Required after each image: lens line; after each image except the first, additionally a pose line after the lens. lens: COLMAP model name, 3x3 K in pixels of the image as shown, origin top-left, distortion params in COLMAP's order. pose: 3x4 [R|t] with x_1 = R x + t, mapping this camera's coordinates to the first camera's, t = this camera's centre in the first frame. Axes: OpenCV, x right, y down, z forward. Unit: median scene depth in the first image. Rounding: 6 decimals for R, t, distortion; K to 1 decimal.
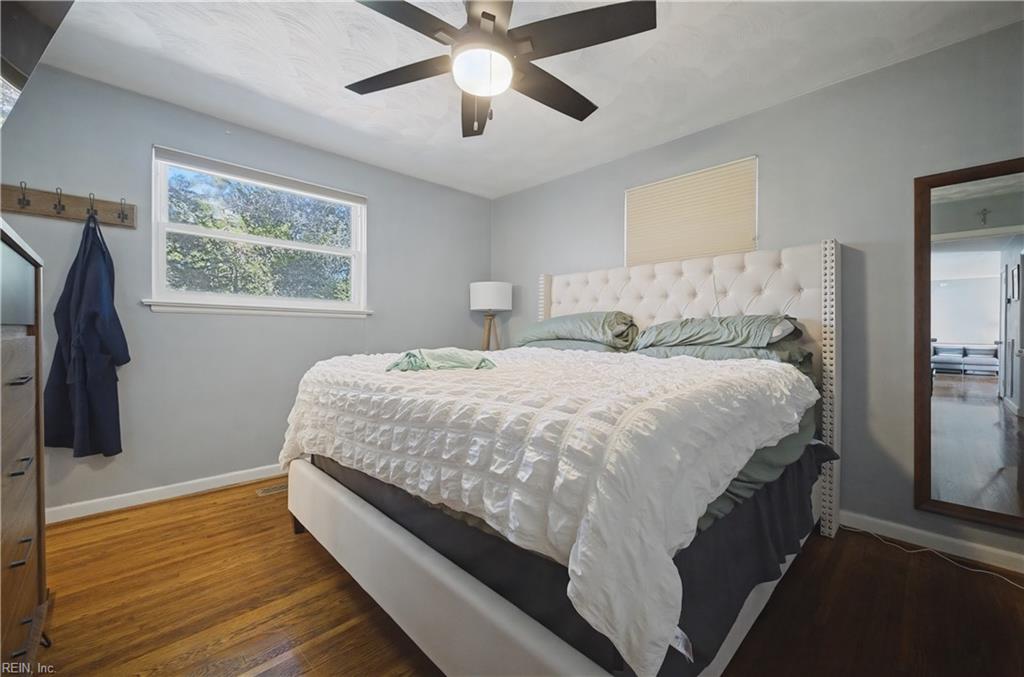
lens RADIAL K [[410.9, 0, 514.3], [0, 410.9, 334.0], [0, 0, 1]] dist [-0.003149, 0.001469]
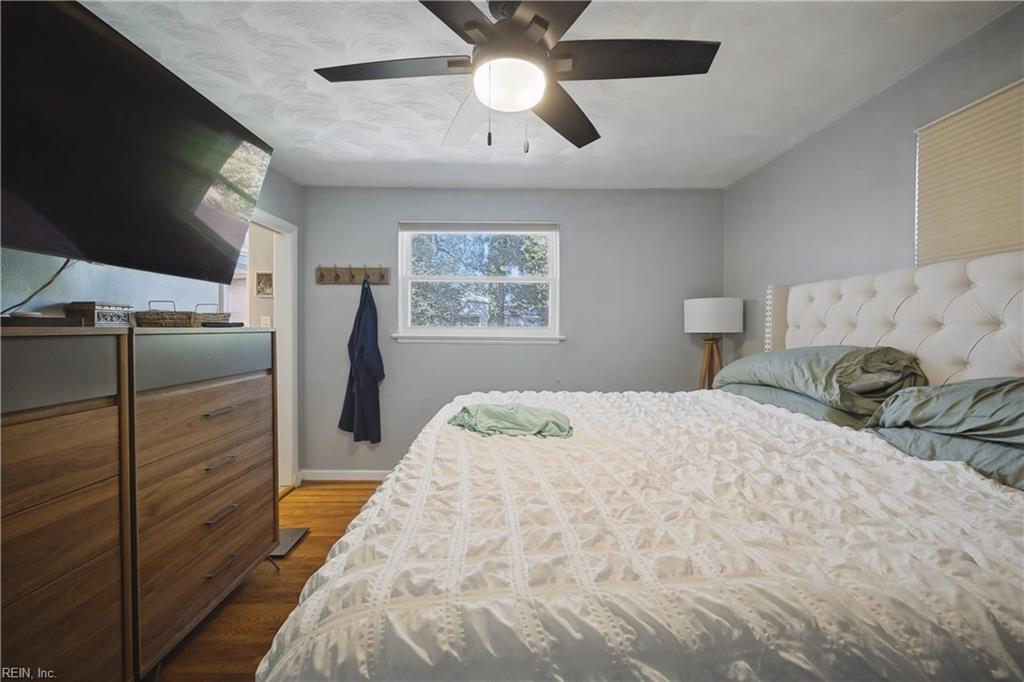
lens RADIAL K [[410.9, 0, 506.8], [0, 410.9, 337.0], [0, 0, 1]] dist [-0.003149, 0.001469]
pose [[0.716571, 0.010041, -0.697442, 0.298984], [-0.004615, 0.999943, 0.009654, -0.079631], [0.697499, -0.003698, 0.716576, 0.237102]]
